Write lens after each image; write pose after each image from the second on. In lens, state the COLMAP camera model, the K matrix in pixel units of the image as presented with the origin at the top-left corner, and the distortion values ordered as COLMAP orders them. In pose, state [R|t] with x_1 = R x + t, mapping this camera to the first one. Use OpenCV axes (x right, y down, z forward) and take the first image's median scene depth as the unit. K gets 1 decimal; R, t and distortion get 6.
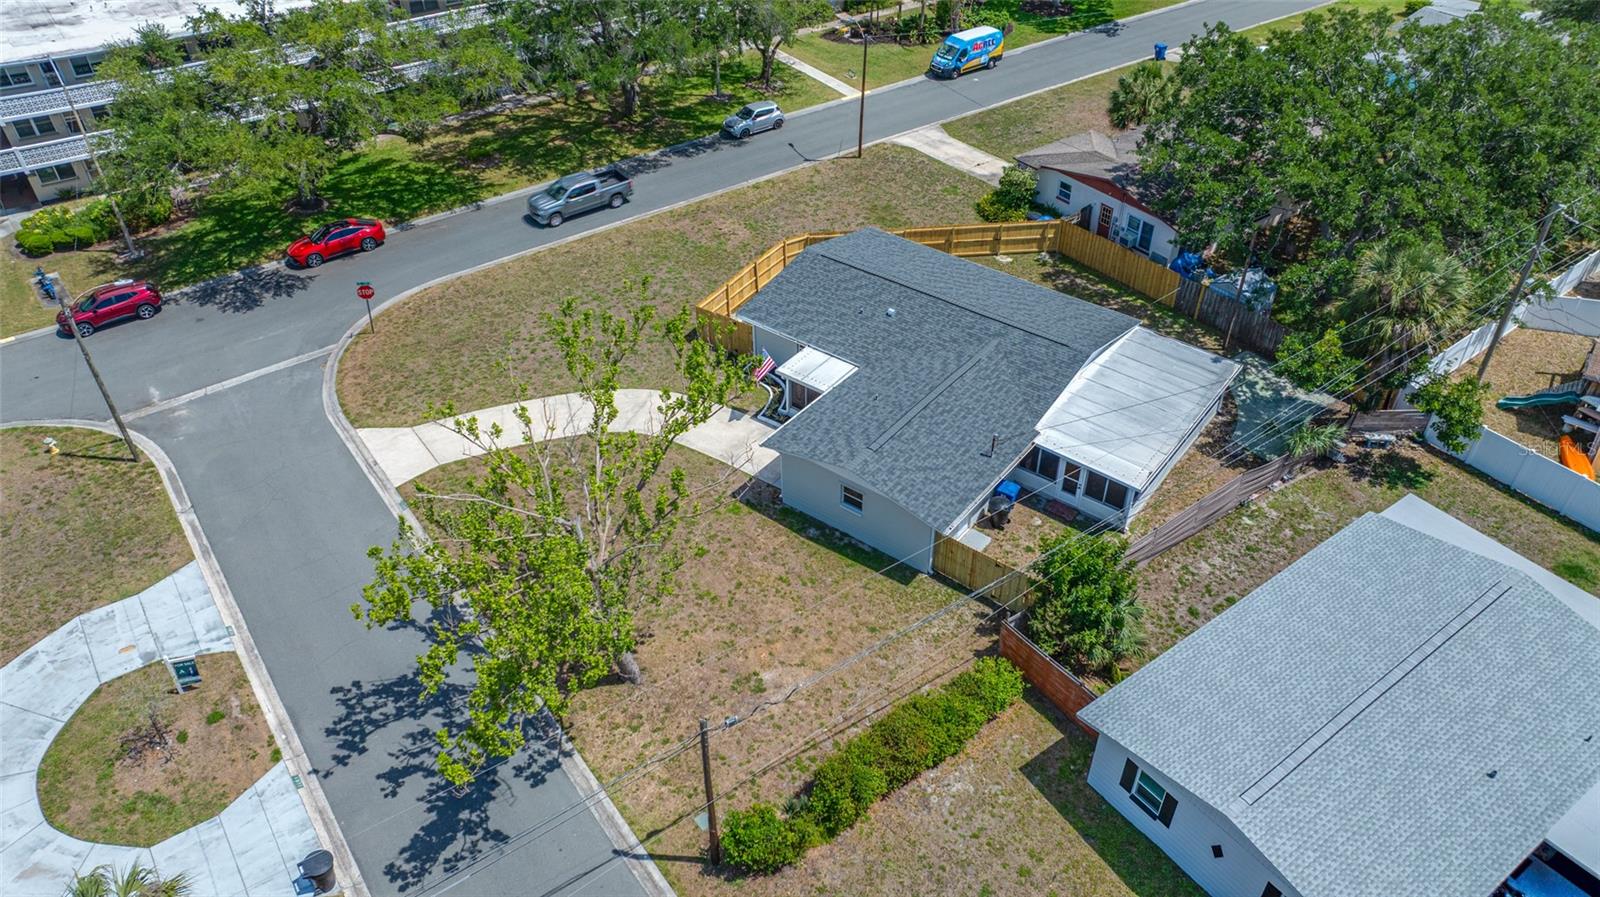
lens RADIAL K [[1121.4, 0, 805.6], [0, 1121.4, 449.6], [0, 0, 1]] dist [-0.020403, 0.004856]
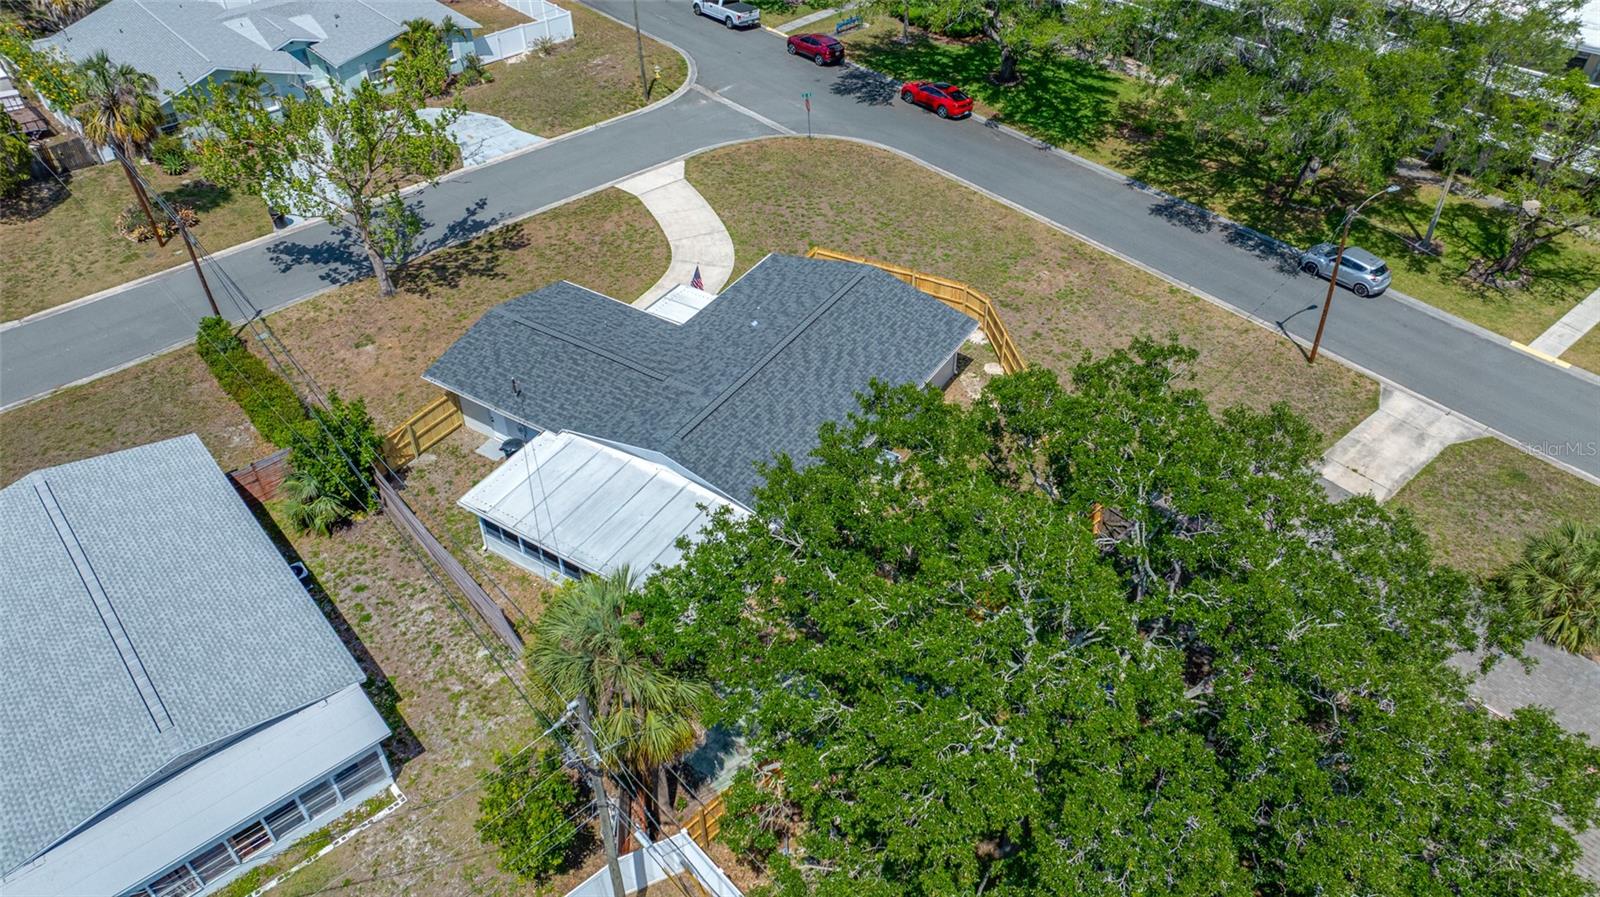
lens RADIAL K [[1121.4, 0, 805.6], [0, 1121.4, 449.6], [0, 0, 1]] dist [-0.020403, 0.004856]
pose [[0.083423, 0.647798, -0.757231, 0.757662], [-0.615442, 0.631135, 0.472122, -0.464736], [0.783755, 0.426646, 0.451334, 0.581879]]
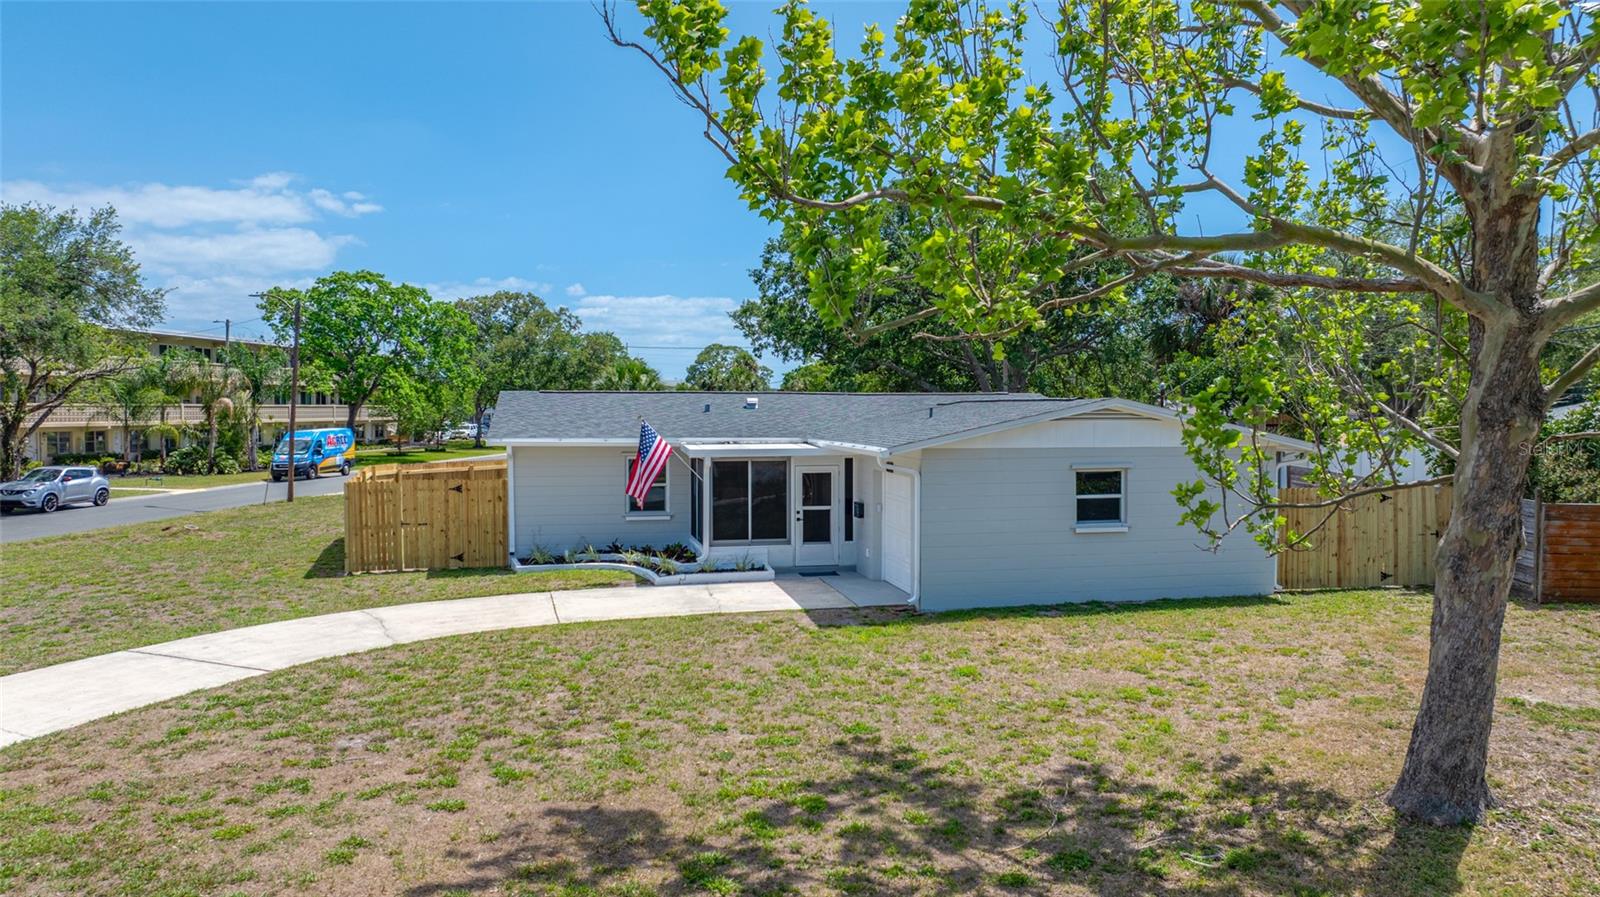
lens RADIAL K [[1121.4, 0, 805.6], [0, 1121.4, 449.6], [0, 0, 1]] dist [-0.020403, 0.004856]
pose [[0.658667, -0.025531, 0.752001, -0.298835], [0.468555, 0.795912, -0.383380, 0.114078], [-0.588739, 0.604874, 0.536204, 0.612652]]
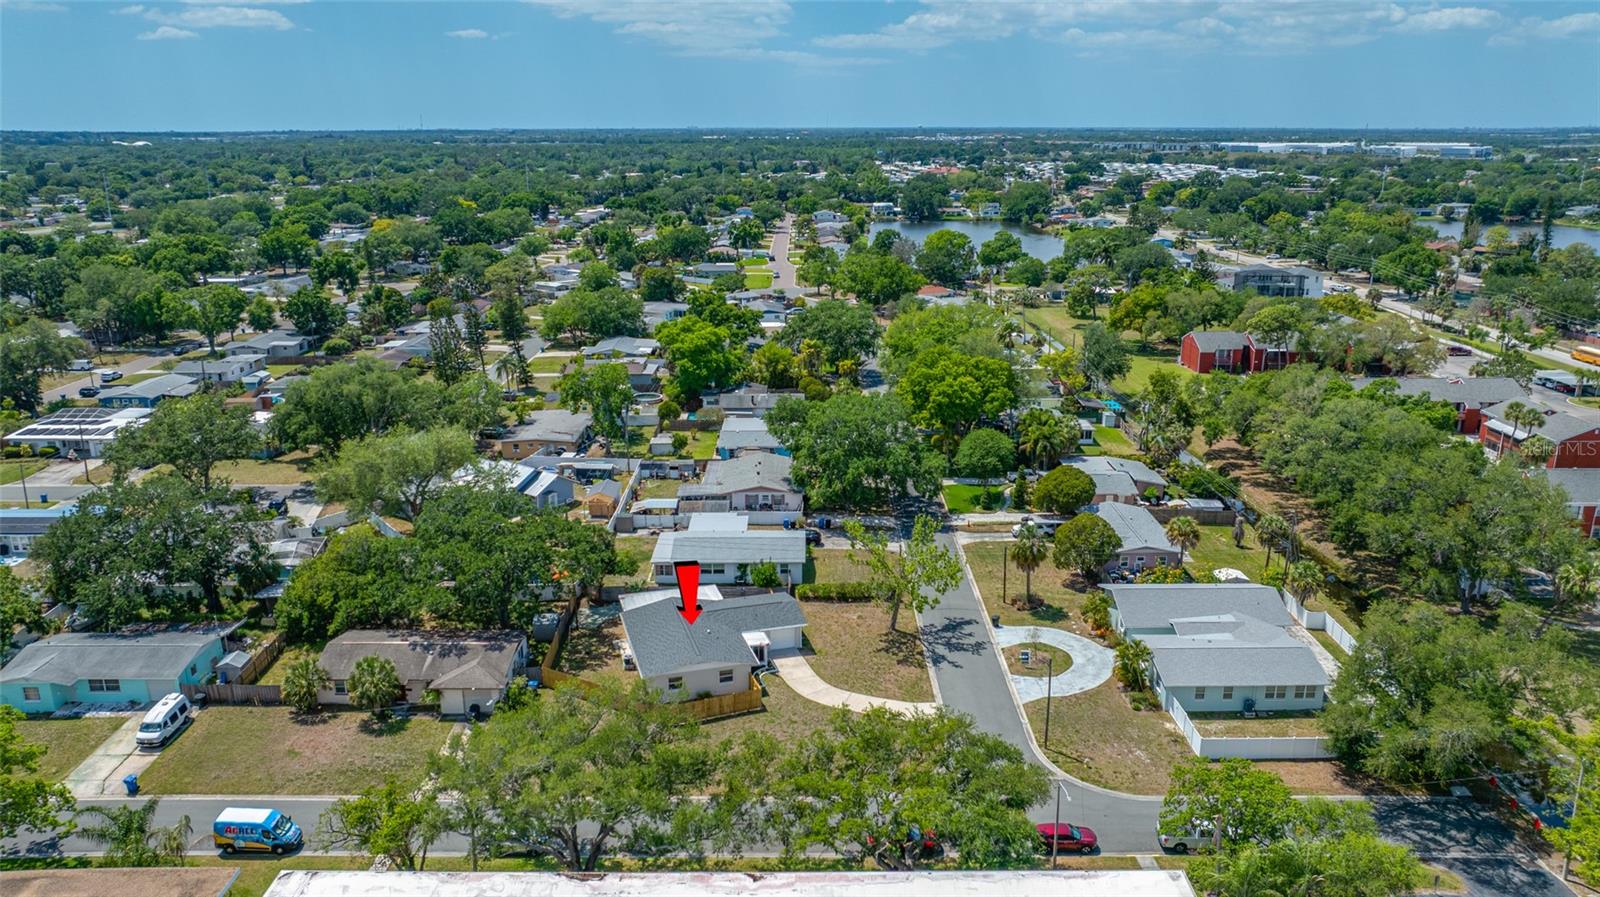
lens RADIAL K [[1138.1, 0, 802.3], [0, 1138.1, 429.2], [0, 0, 1]] dist [-0.036652, 0.043277]
pose [[-0.807202, -0.148519, 0.571286, -1.120748], [0.370348, 0.626205, 0.686083, -1.600315], [-0.459638, 0.765382, -0.450470, 1.423577]]
